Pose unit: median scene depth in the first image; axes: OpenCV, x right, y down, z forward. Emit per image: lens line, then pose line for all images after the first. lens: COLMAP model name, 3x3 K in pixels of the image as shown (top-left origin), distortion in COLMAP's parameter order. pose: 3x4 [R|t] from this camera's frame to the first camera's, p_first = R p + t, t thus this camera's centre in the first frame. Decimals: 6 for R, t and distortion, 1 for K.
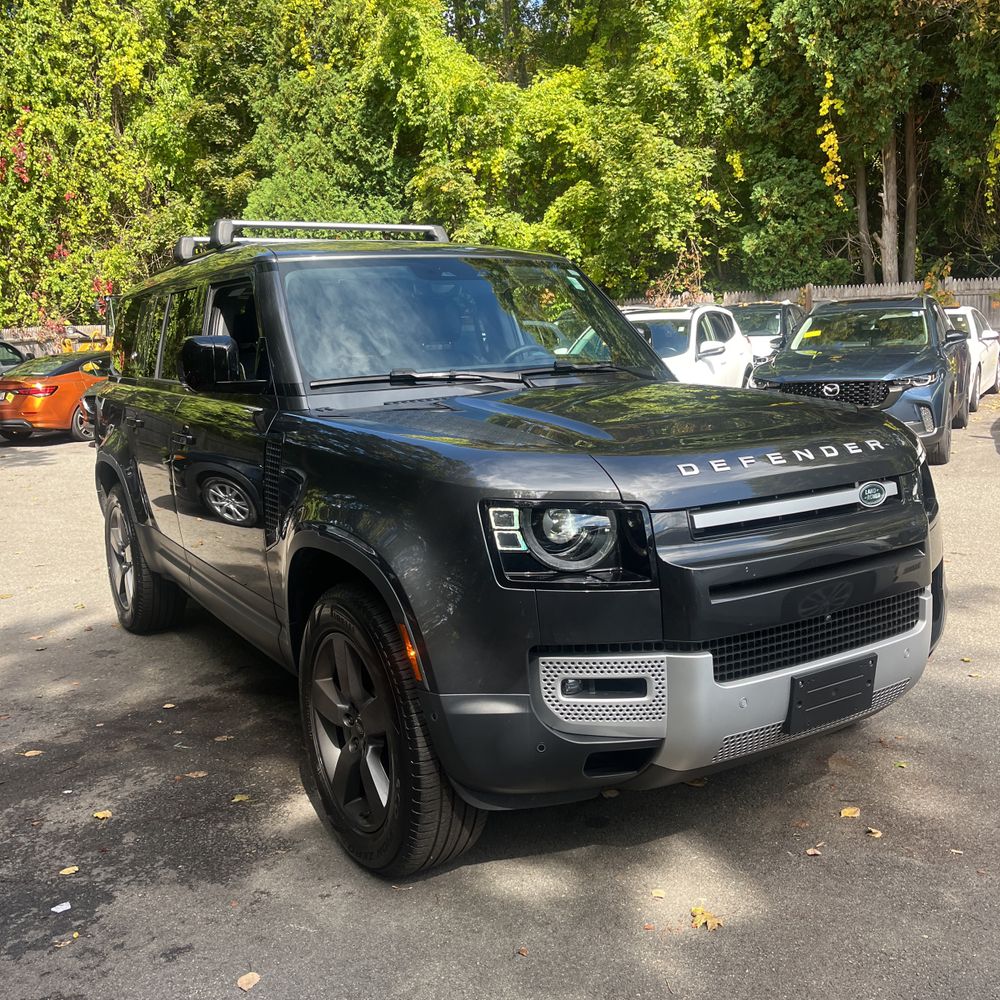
lens RADIAL K [[1000.9, 0, 500.1], [0, 1000.9, 505.6], [0, 0, 1]] dist [0.009118, 0.000000]
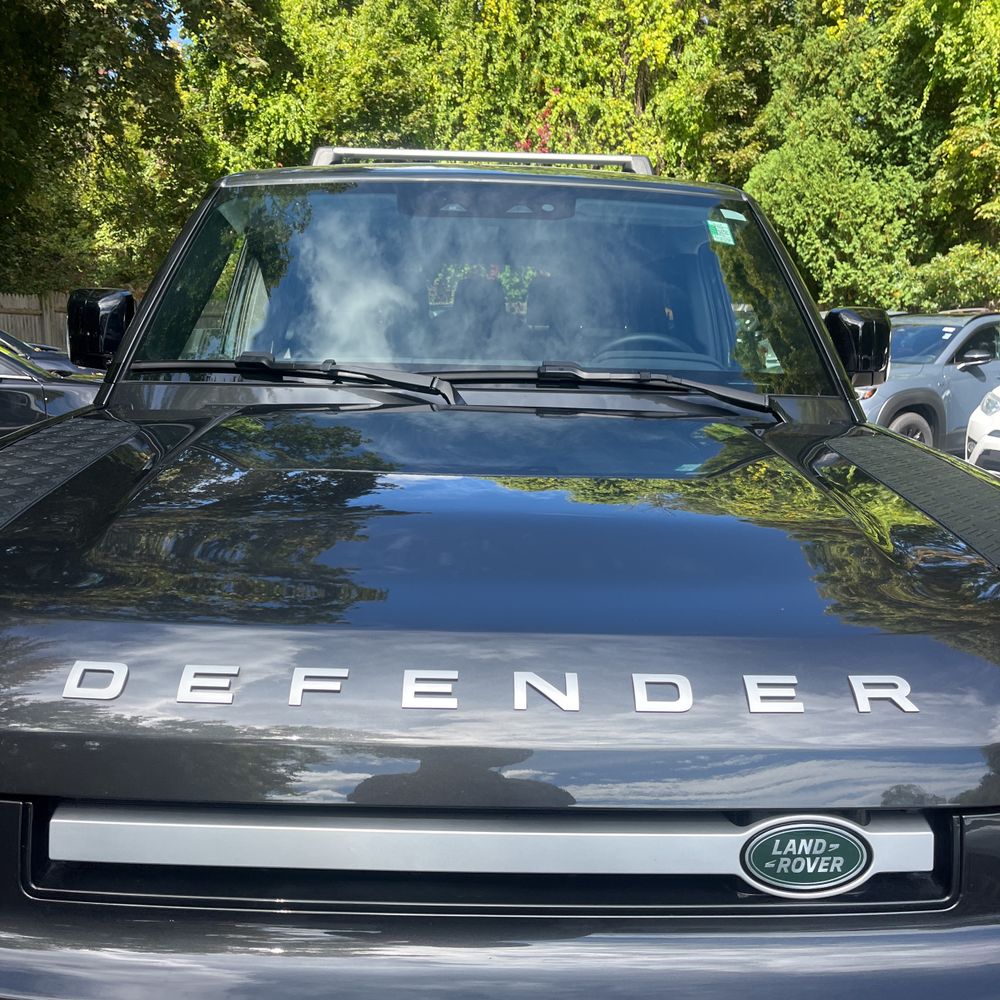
lens RADIAL K [[1000.9, 0, 498.4], [0, 1000.9, 509.8], [0, 0, 1]] dist [0.009118, 0.000000]
pose [[0.856059, 0.145814, -0.495884, 0.054759], [-0.137574, 0.989055, 0.053333, -0.015349], [0.498233, 0.022564, 0.866750, 0.087900]]
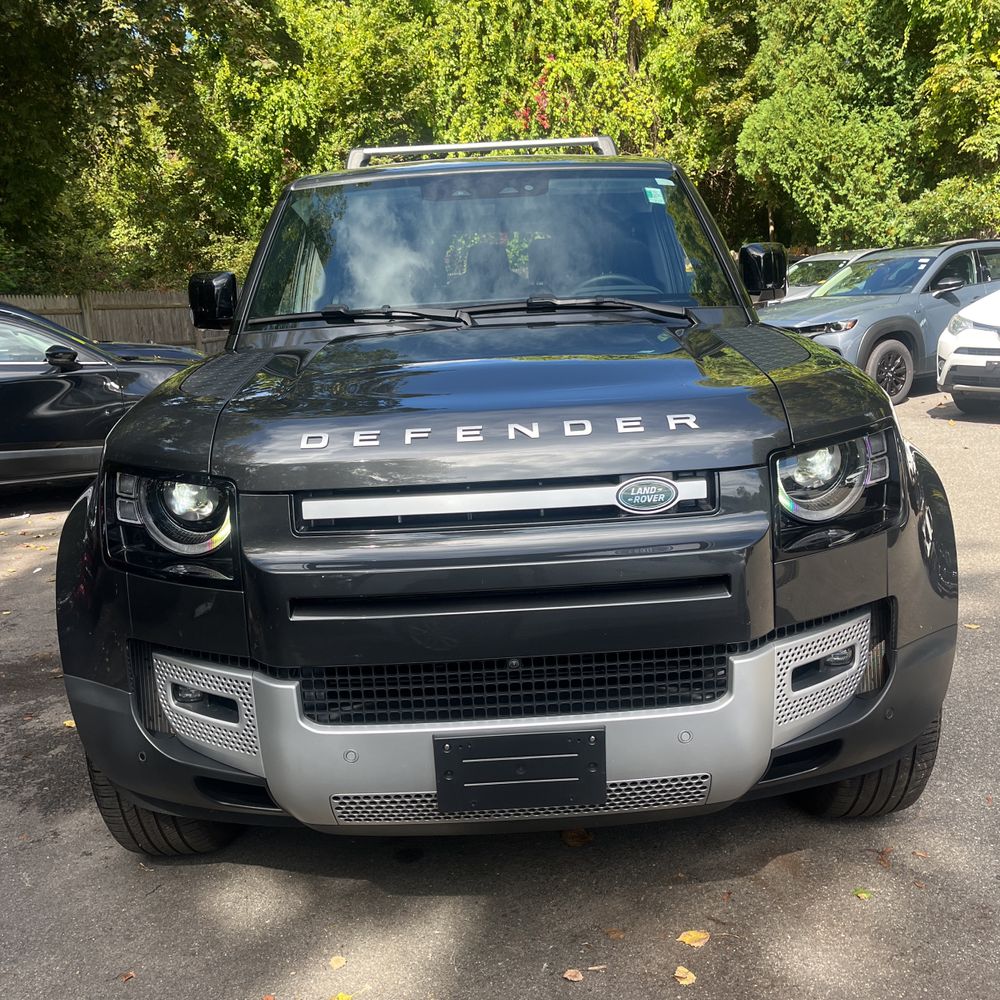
lens RADIAL K [[1000.9, 0, 516.9], [0, 1000.9, 519.2], [0, 0, 1]] dist [0.009118, 0.000000]
pose [[0.859450, 0.101713, -0.501000, 0.081146], [-0.063372, 0.993646, 0.093017, -0.006582], [0.507277, -0.048194, 0.860434, 0.048924]]
